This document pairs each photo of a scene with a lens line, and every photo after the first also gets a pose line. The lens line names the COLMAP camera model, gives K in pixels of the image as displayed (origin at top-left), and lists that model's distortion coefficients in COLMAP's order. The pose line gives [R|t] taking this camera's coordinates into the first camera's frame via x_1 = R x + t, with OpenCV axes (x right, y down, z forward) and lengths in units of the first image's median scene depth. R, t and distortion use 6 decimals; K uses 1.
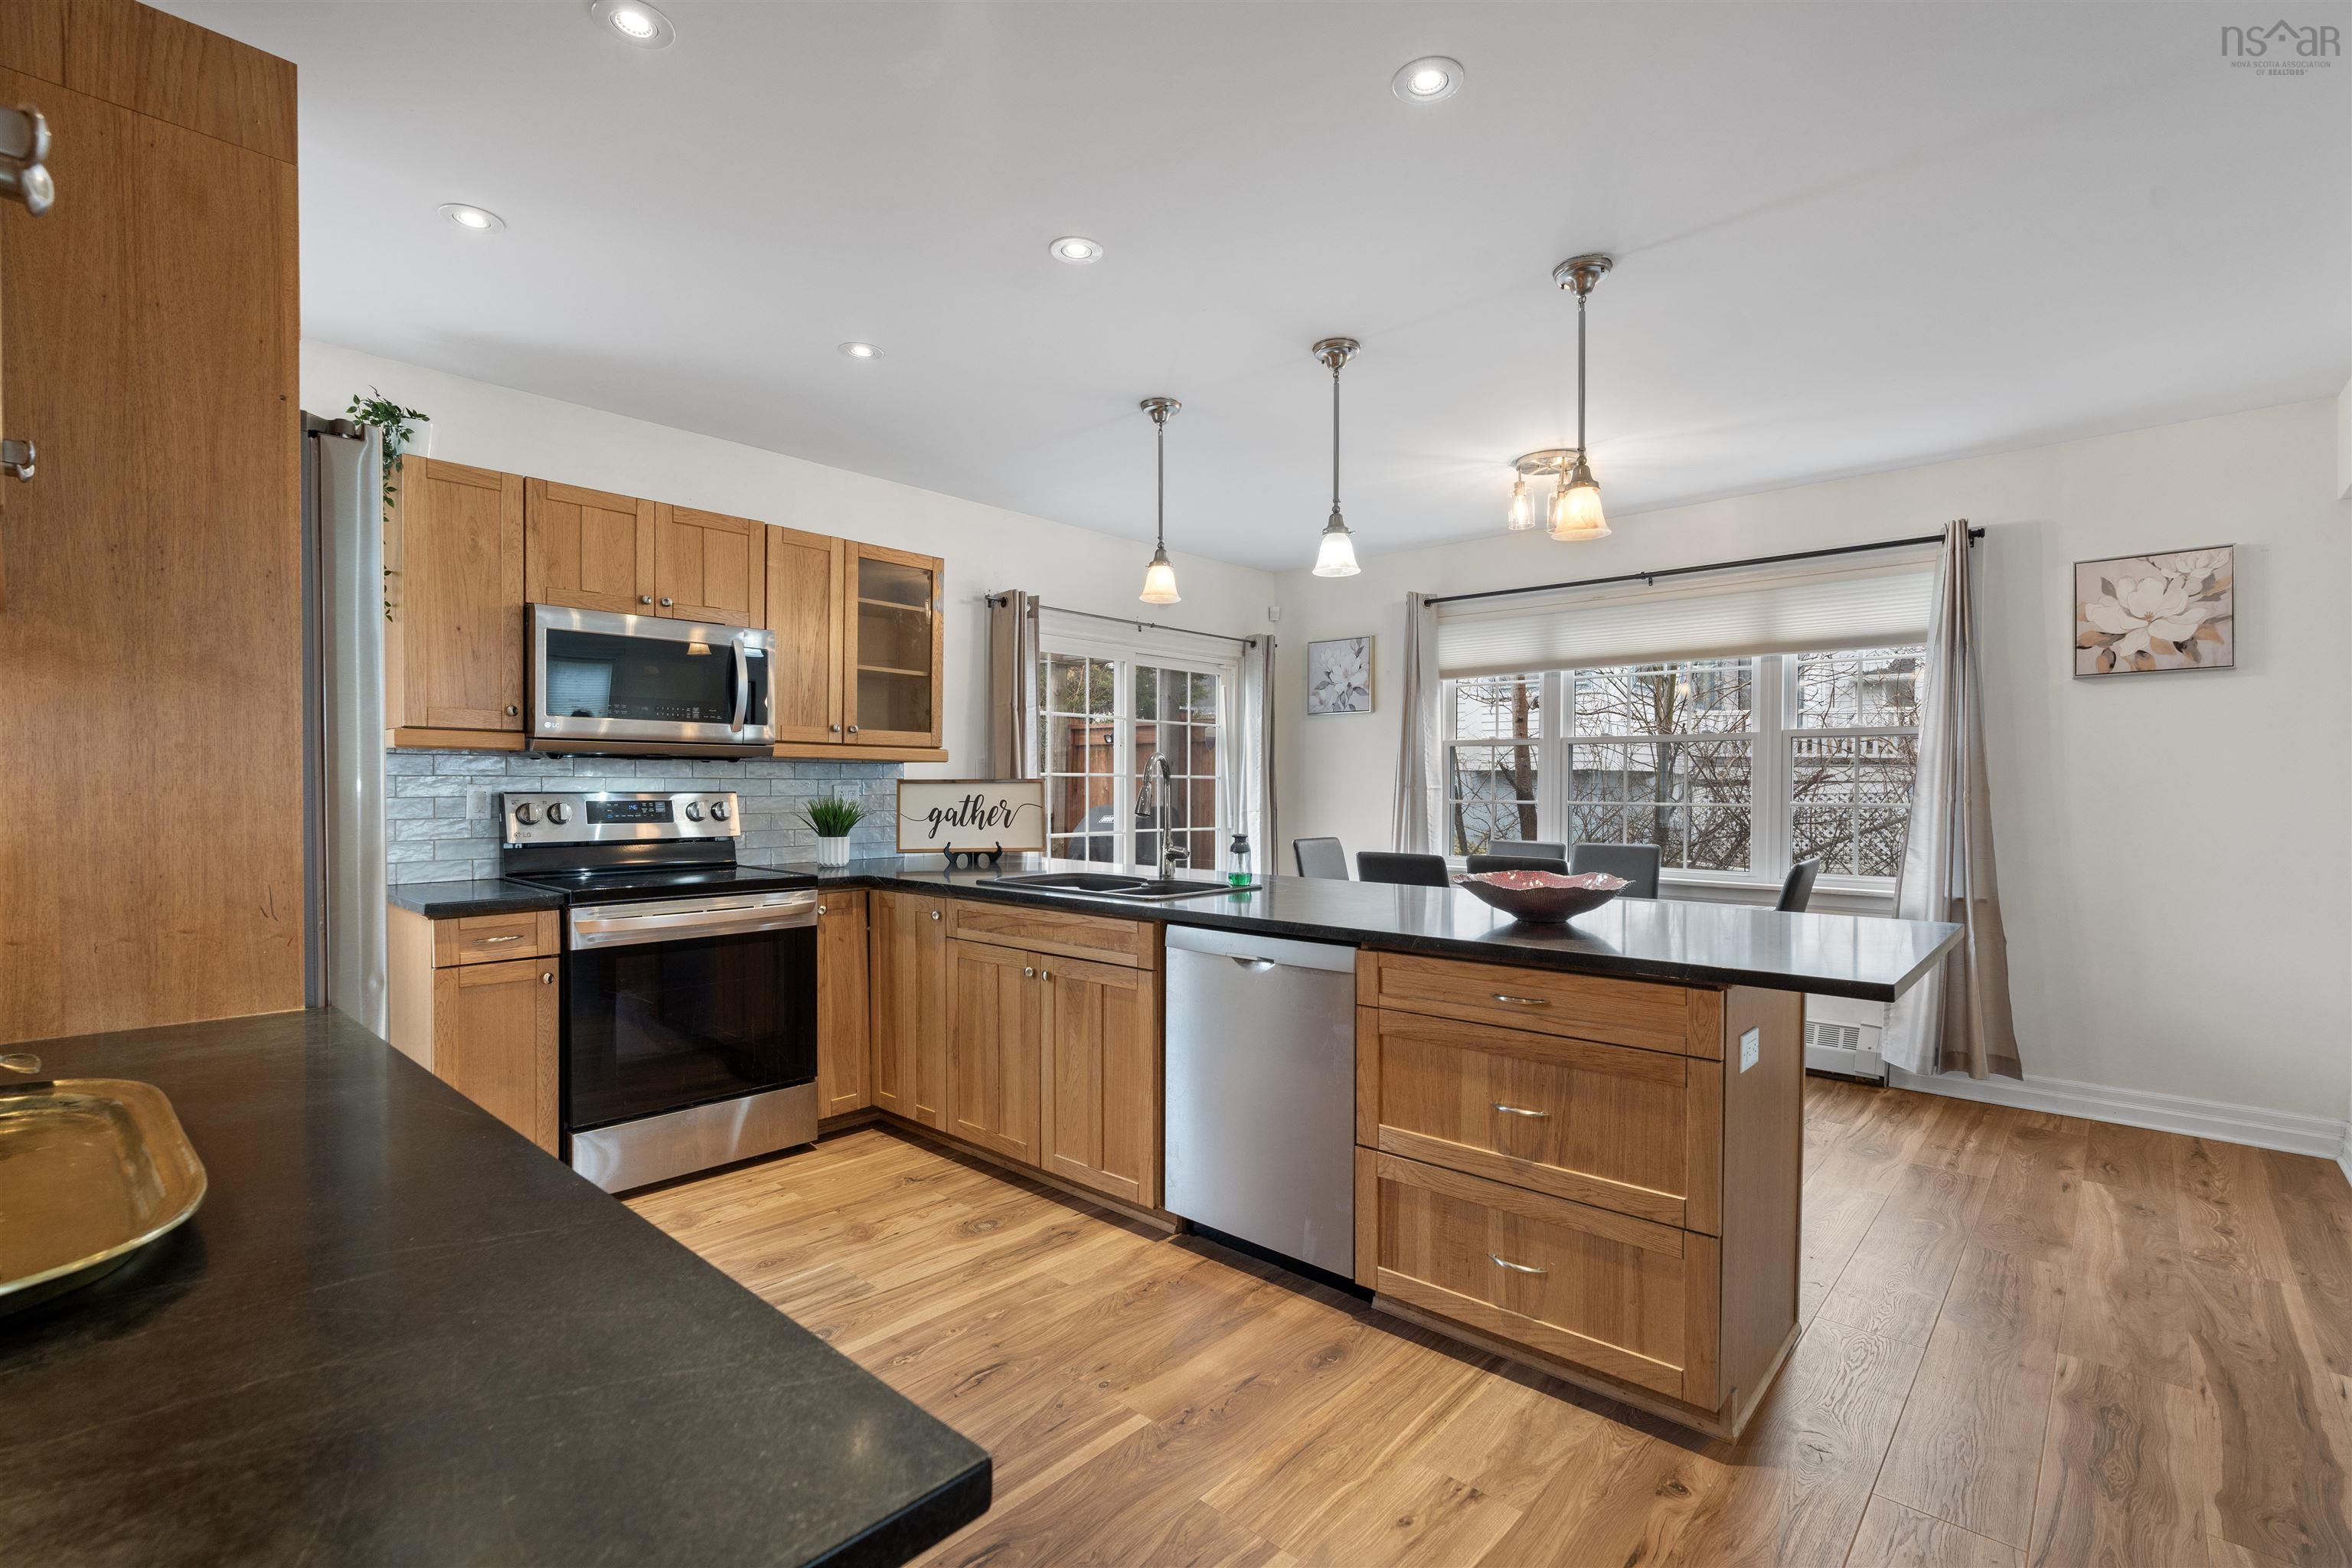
lens RADIAL K [[1062.3, 0, 1176.5], [0, 1062.3, 795.2], [0, 0, 1]] dist [-0.009177, 0.000516]
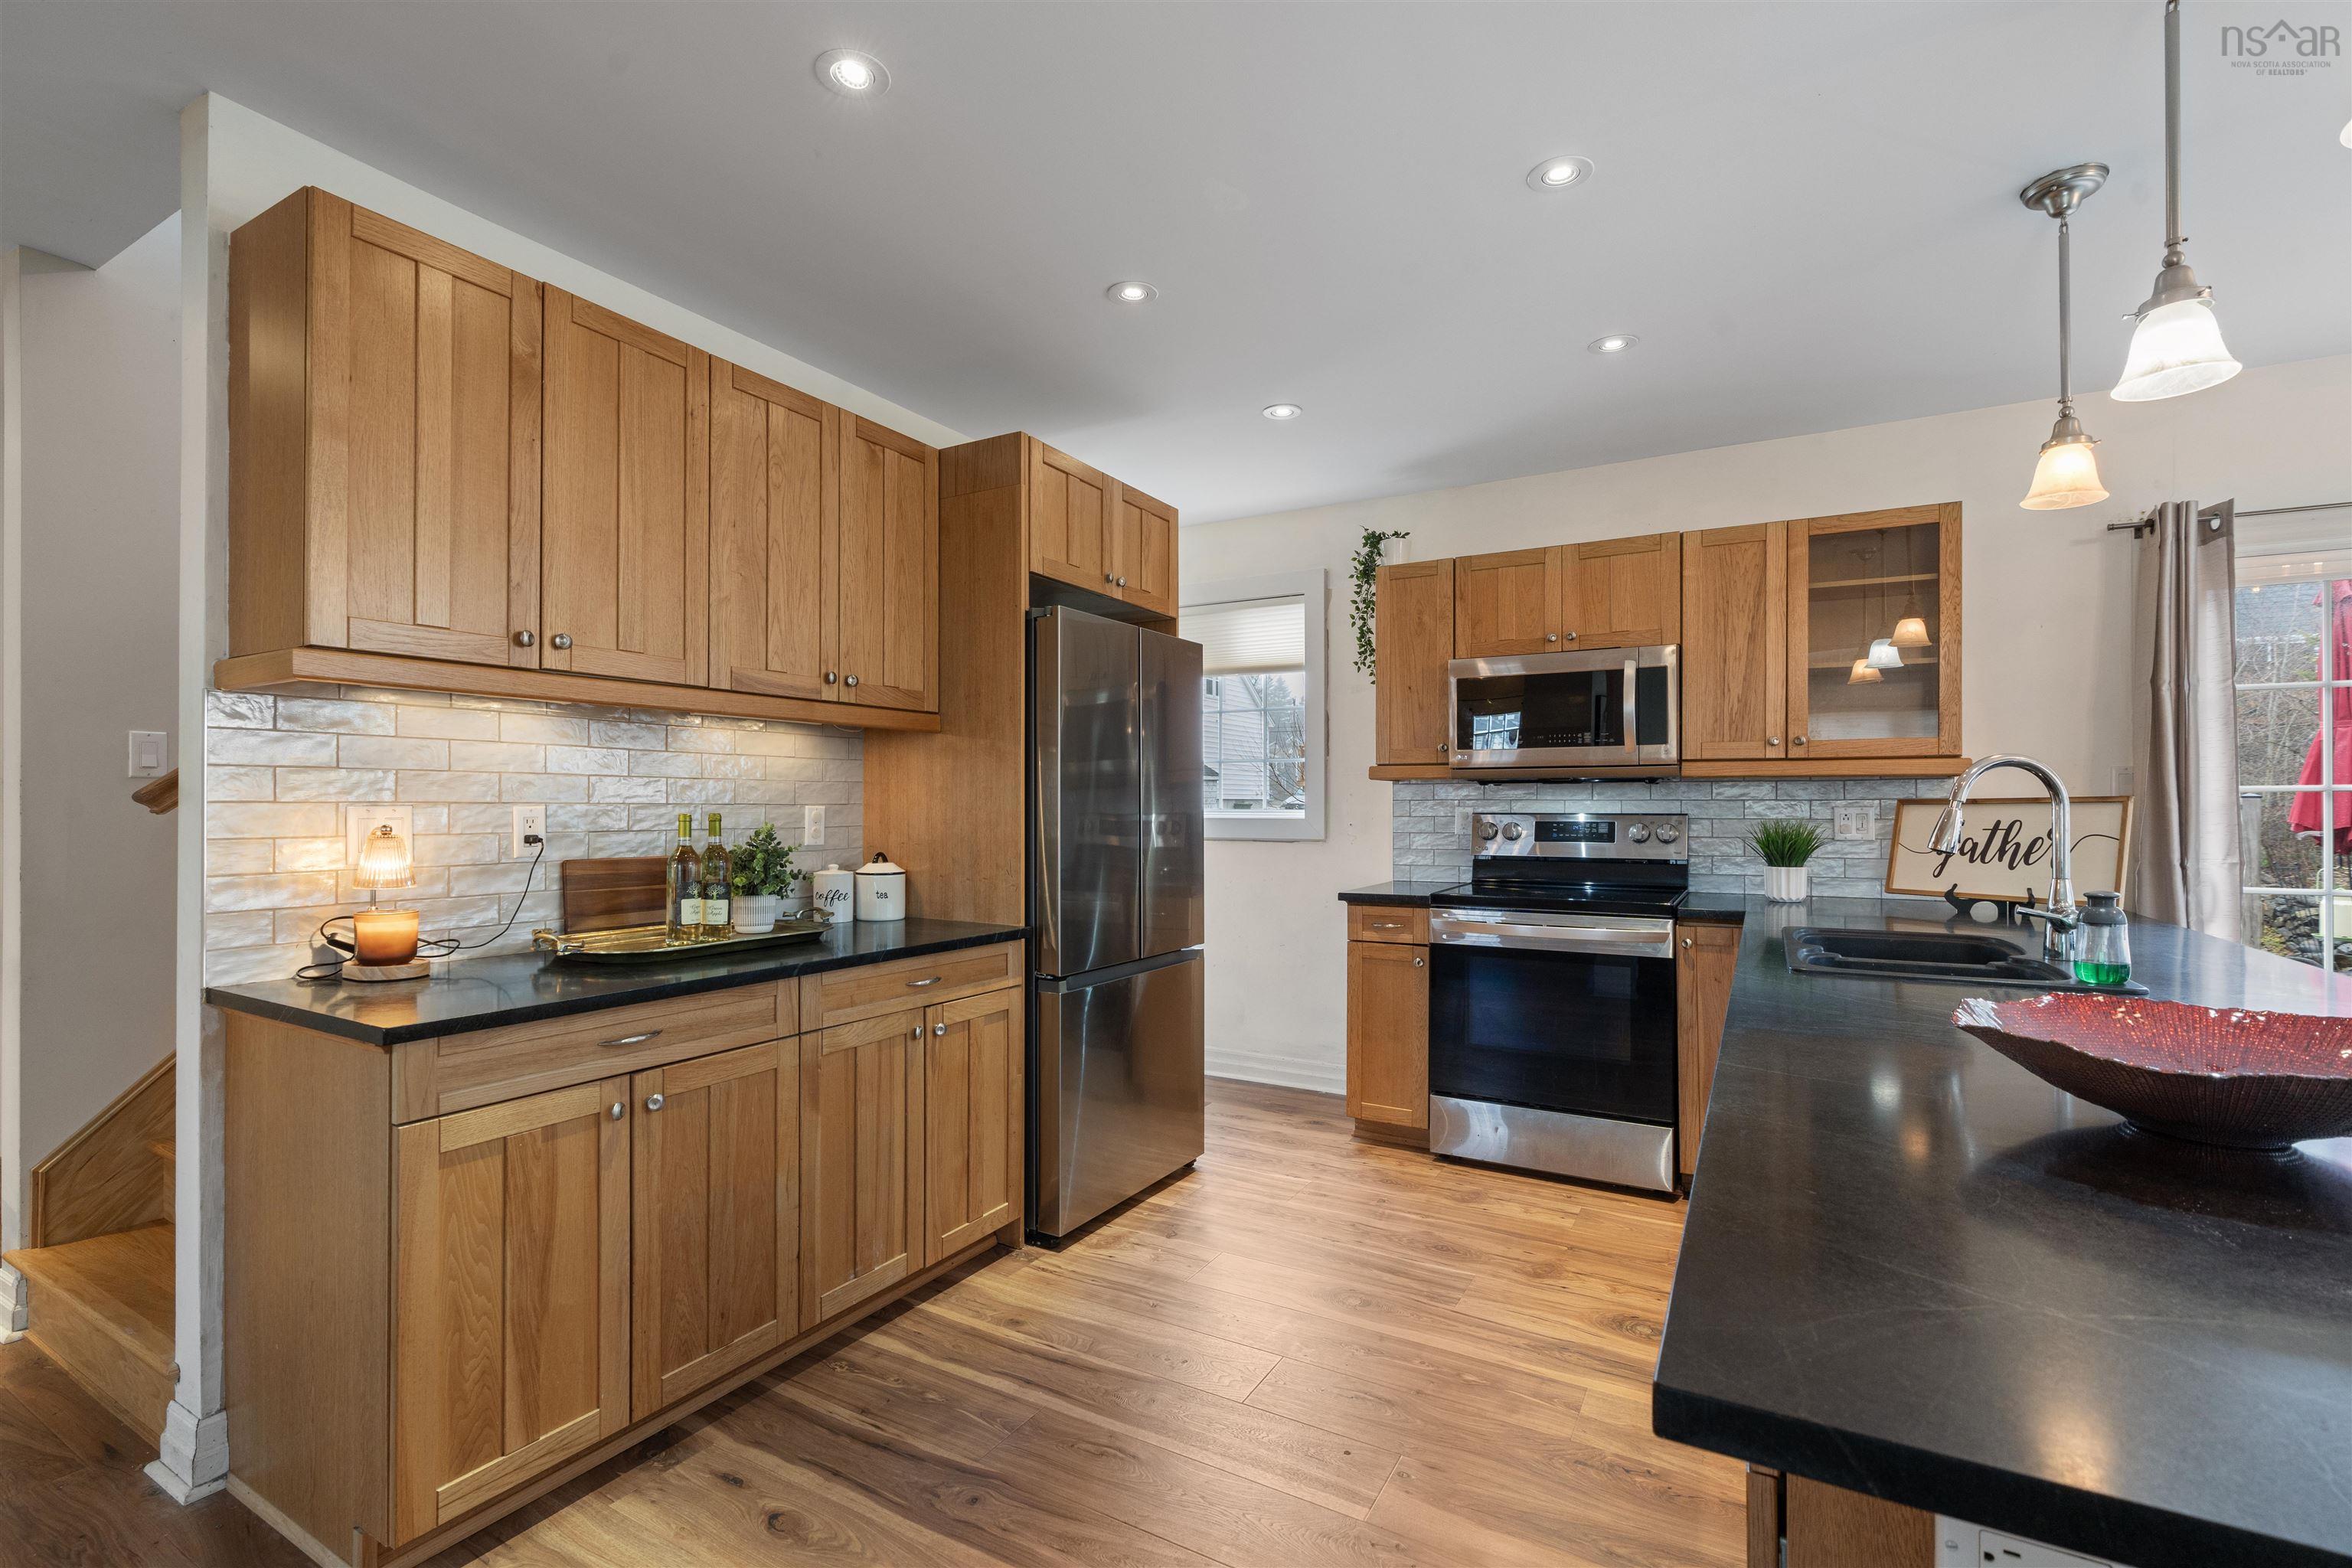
lens RADIAL K [[1062.3, 0, 1160.2], [0, 1062.3, 793.7], [0, 0, 1]] dist [-0.009177, 0.000516]
pose [[0.204197, -0.013815, -0.978832, 0.492800], [-0.008587, 0.999837, -0.015902, -0.002483], [0.978892, 0.011652, 0.204045, 0.387698]]
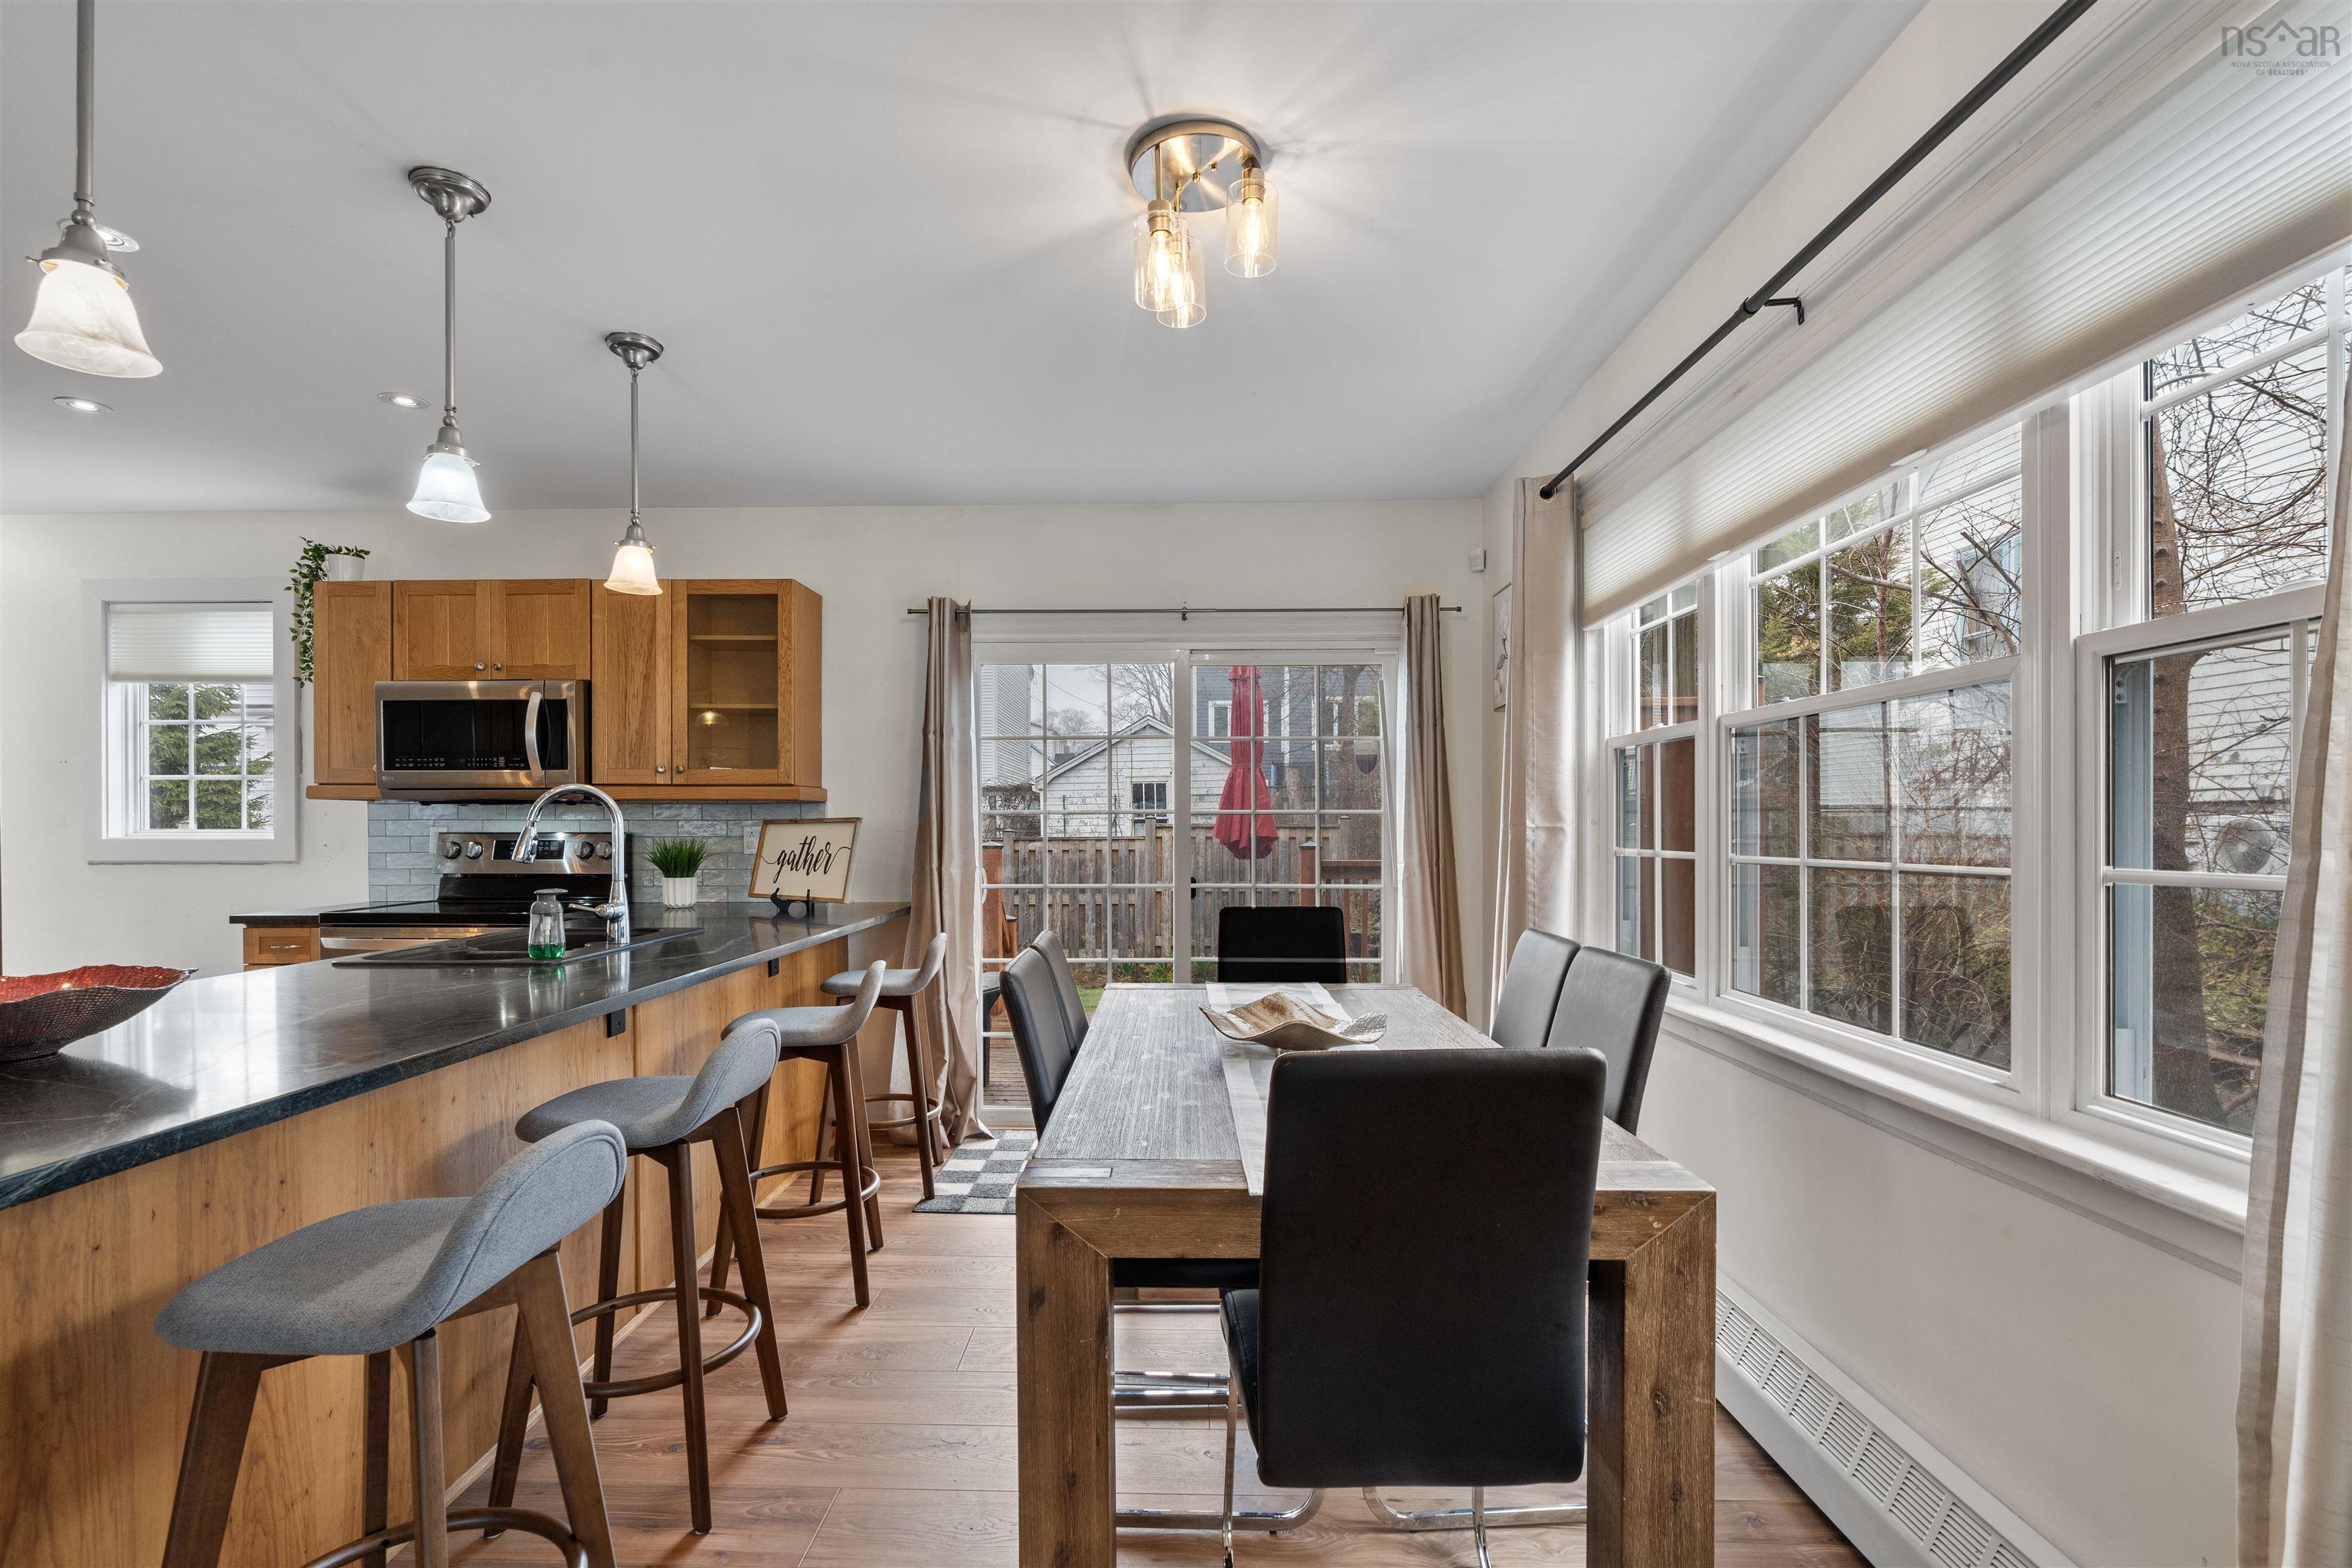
lens RADIAL K [[1062.3, 0, 1171.0], [0, 1062.3, 830.7], [0, 0, 1]] dist [-0.009177, 0.000516]
pose [[0.655198, 0.004465, -0.755444, 0.878617], [-0.004820, 0.999987, 0.001729, -0.010749], [0.755442, 0.002508, 0.655210, 0.823998]]
